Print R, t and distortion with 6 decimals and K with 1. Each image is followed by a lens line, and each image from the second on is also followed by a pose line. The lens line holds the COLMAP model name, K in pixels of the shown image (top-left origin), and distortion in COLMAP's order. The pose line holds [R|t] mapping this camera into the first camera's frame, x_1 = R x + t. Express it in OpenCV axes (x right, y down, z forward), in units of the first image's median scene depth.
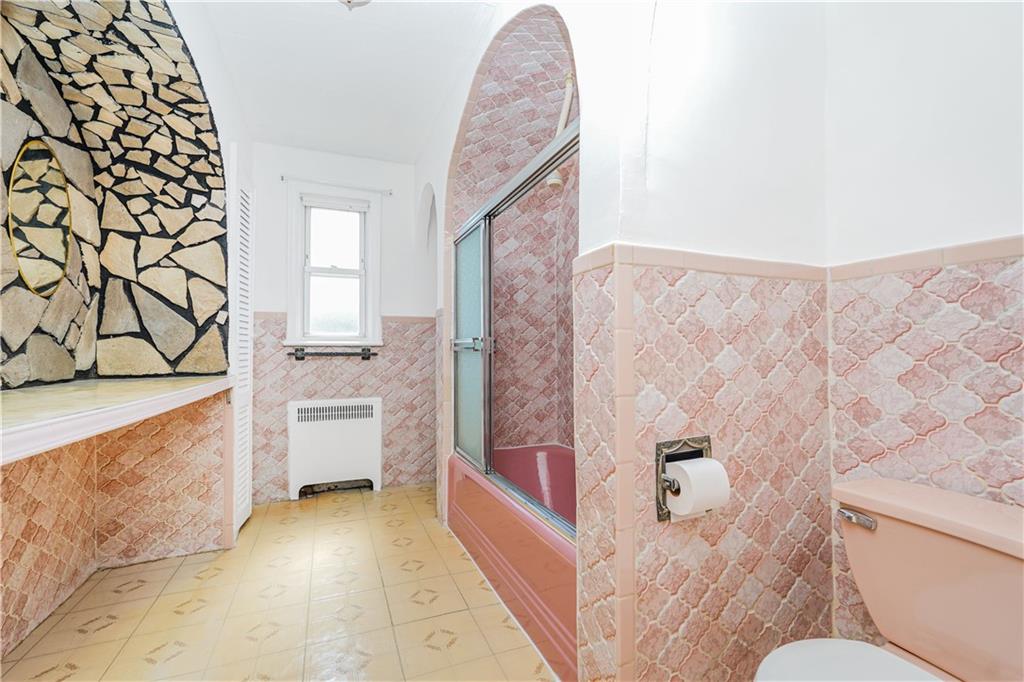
lens RADIAL K [[454.8, 0, 504.5], [0, 454.8, 344.8], [0, 0, 1]] dist [-0.008644, 0.005419]
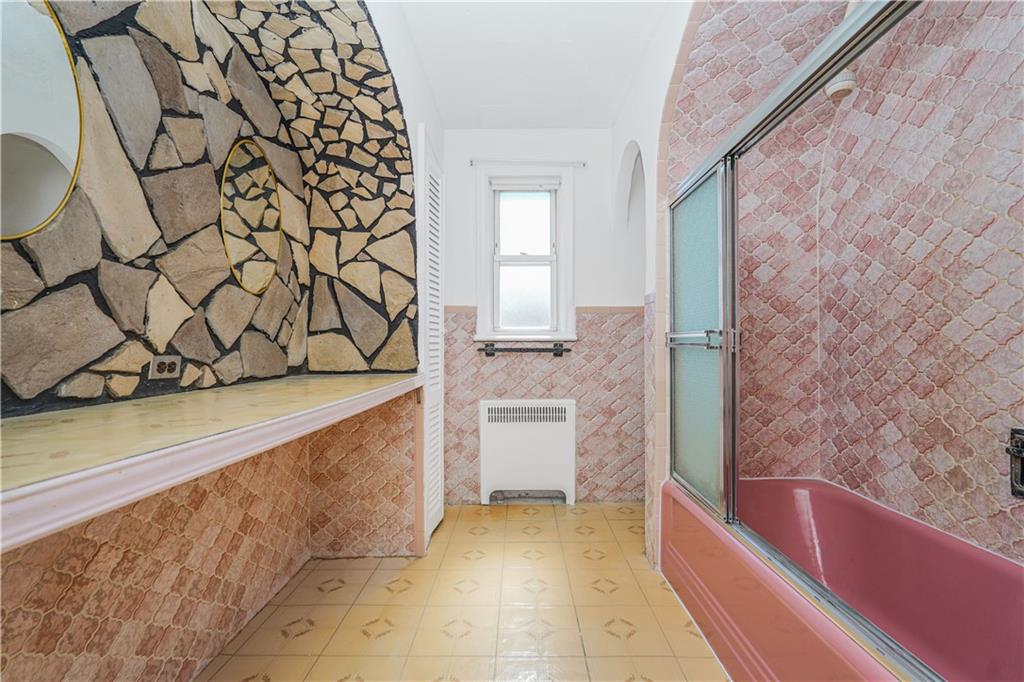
lens RADIAL K [[454.8, 0, 512.3], [0, 454.8, 341.2], [0, 0, 1]] dist [-0.008644, 0.005419]
pose [[0.926357, -0.002203, -0.376640, -0.075399], [0.004983, 0.999967, 0.006407, -0.003900], [0.376614, -0.007812, 0.926337, 0.204785]]
